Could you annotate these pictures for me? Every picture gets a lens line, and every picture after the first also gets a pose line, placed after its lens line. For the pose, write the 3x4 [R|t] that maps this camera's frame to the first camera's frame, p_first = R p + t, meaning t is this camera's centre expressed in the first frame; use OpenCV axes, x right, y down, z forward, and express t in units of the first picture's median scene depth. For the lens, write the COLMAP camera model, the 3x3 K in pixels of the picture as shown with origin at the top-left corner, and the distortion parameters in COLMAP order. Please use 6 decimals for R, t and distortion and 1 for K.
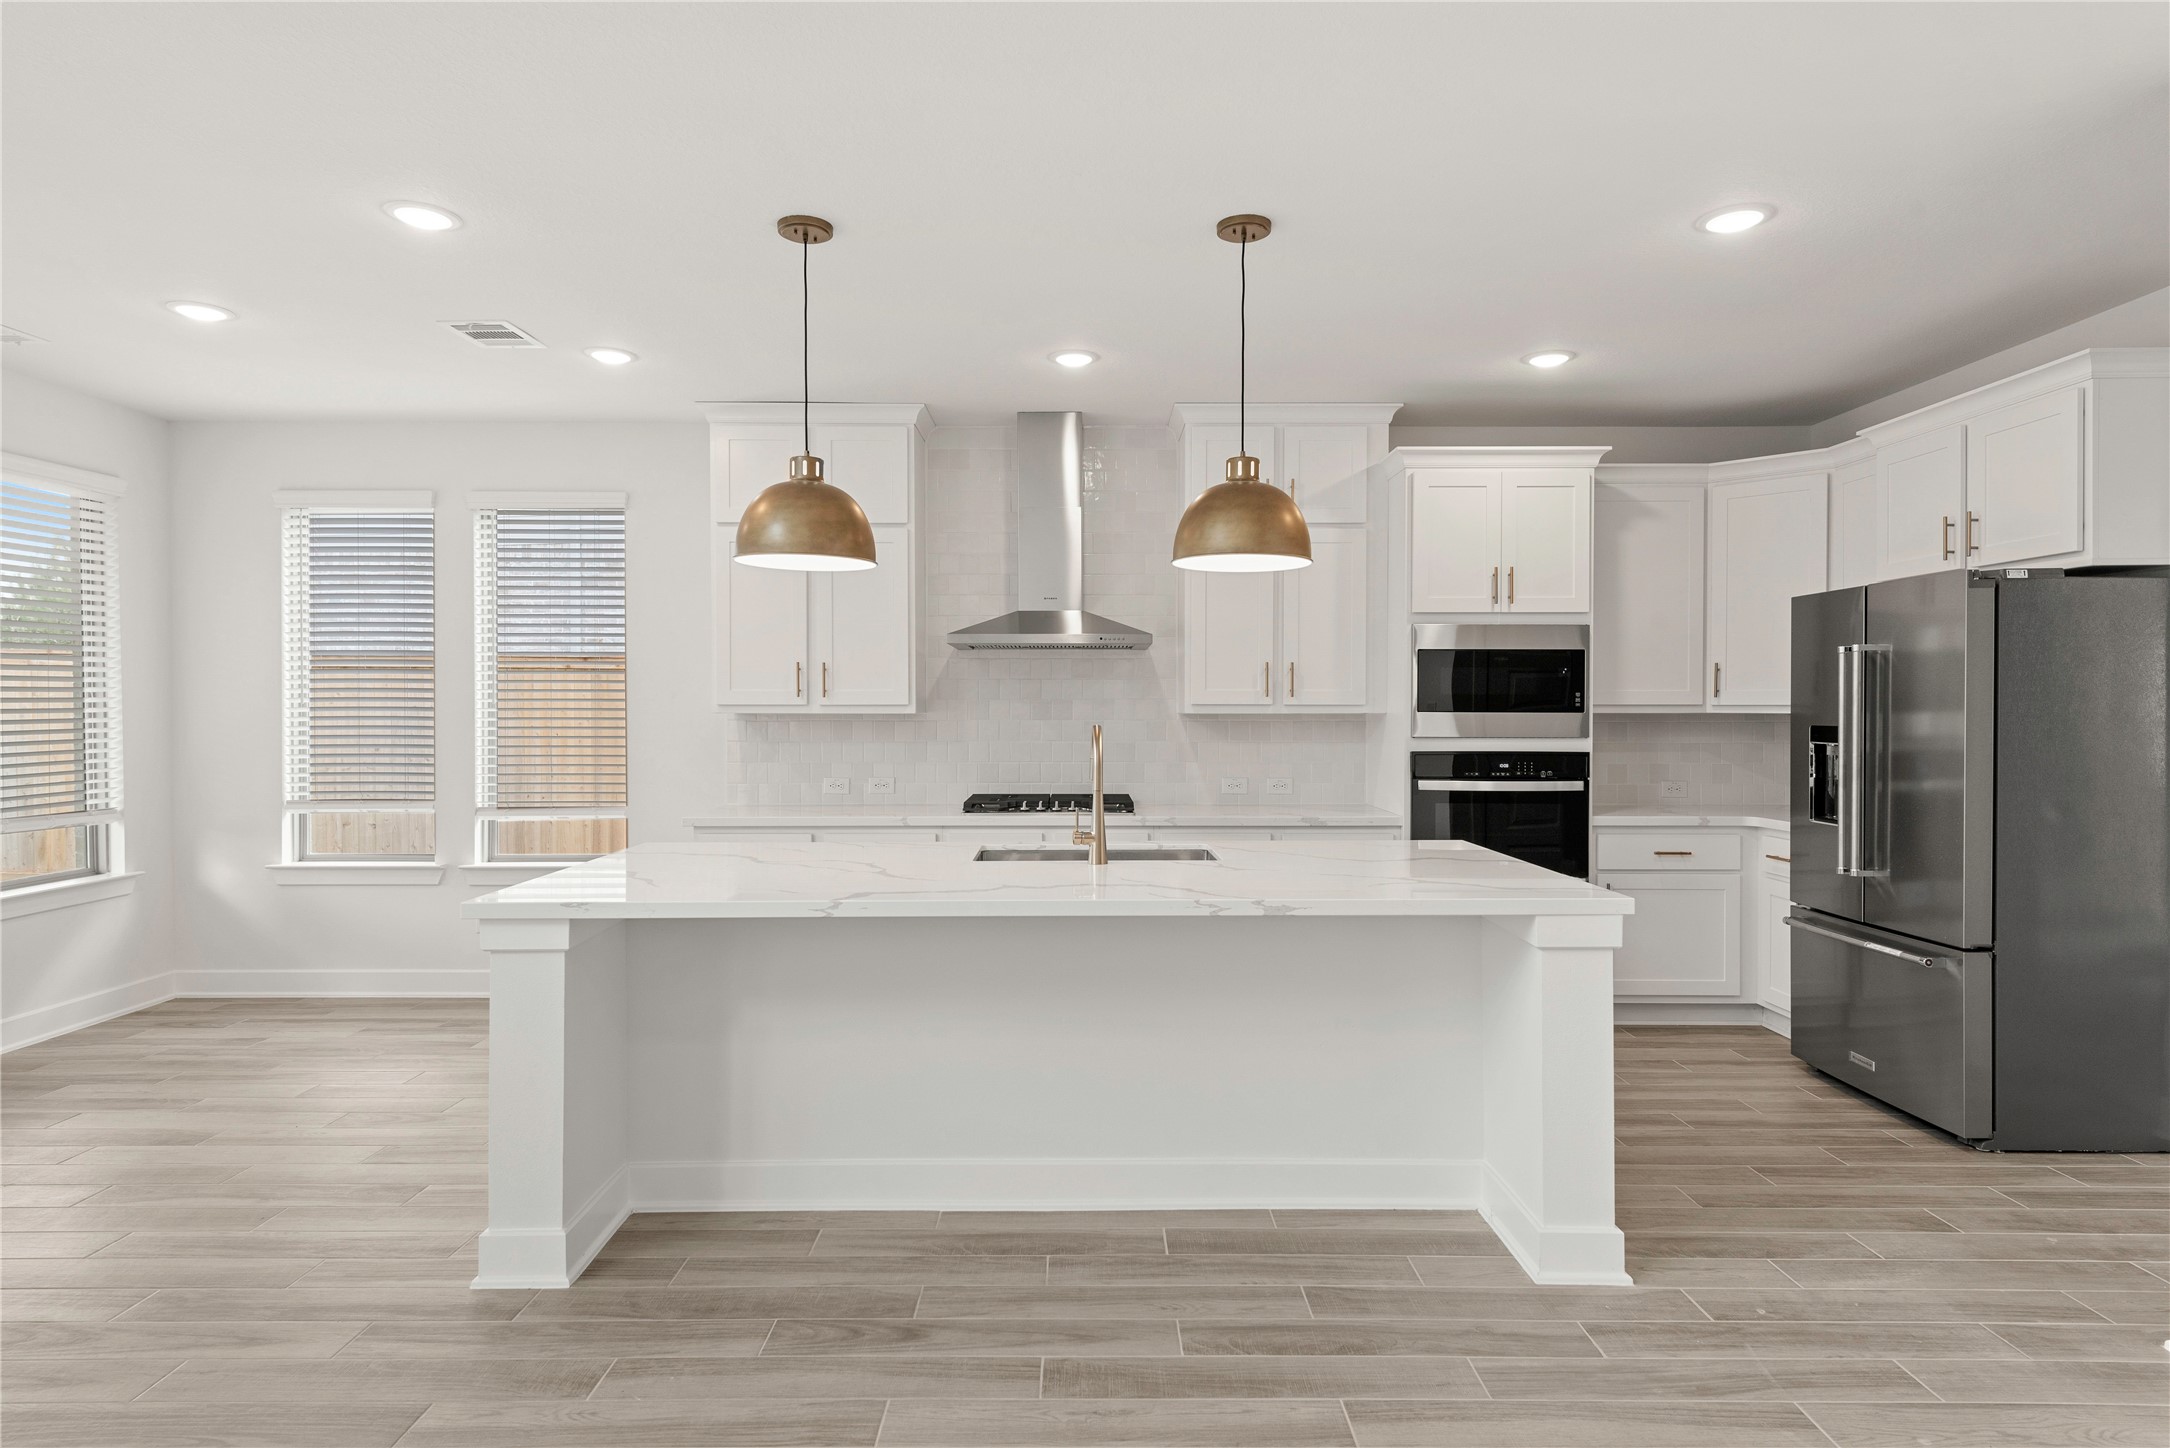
lens RADIAL K [[1185.2, 0, 1085.0], [0, 1185.2, 724.0], [0, 0, 1]] dist [0.006405, 0.000215]
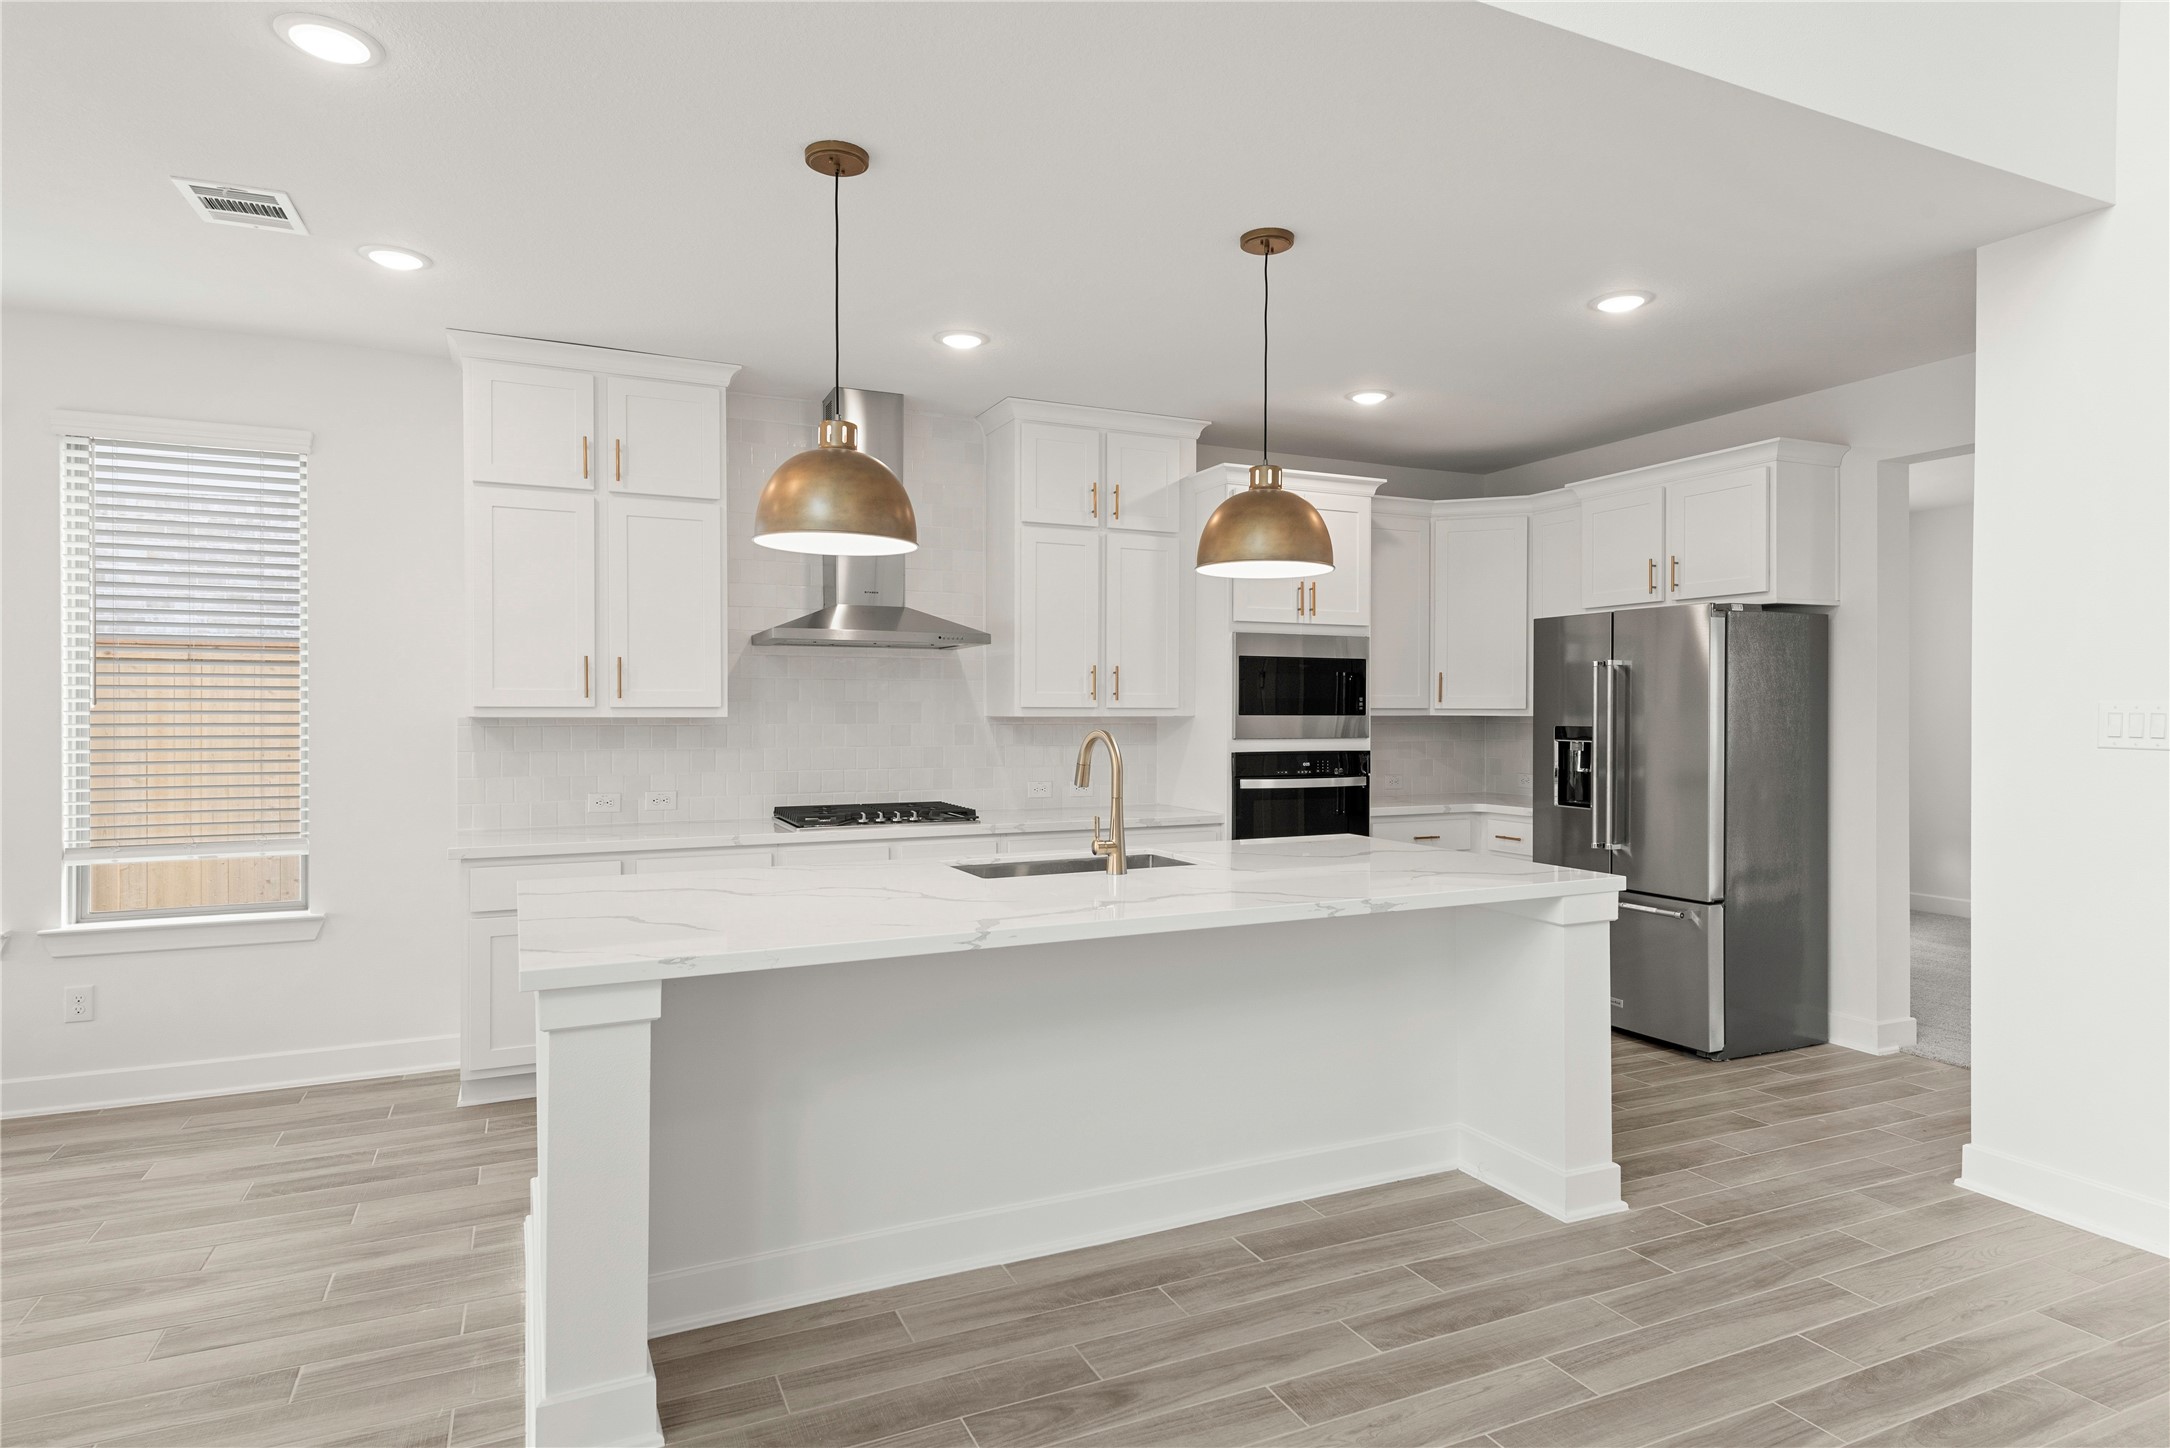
lens RADIAL K [[1195.9, 0, 1085.0], [0, 1195.9, 724.0], [0, 0, 1]] dist [0.008420, -0.000501]
pose [[0.908665, -0.004362, 0.417504, -0.407194], [0.004661, 0.999989, 0.000303, -0.004454], [-0.417501, 0.001671, 0.908675, 0.123788]]
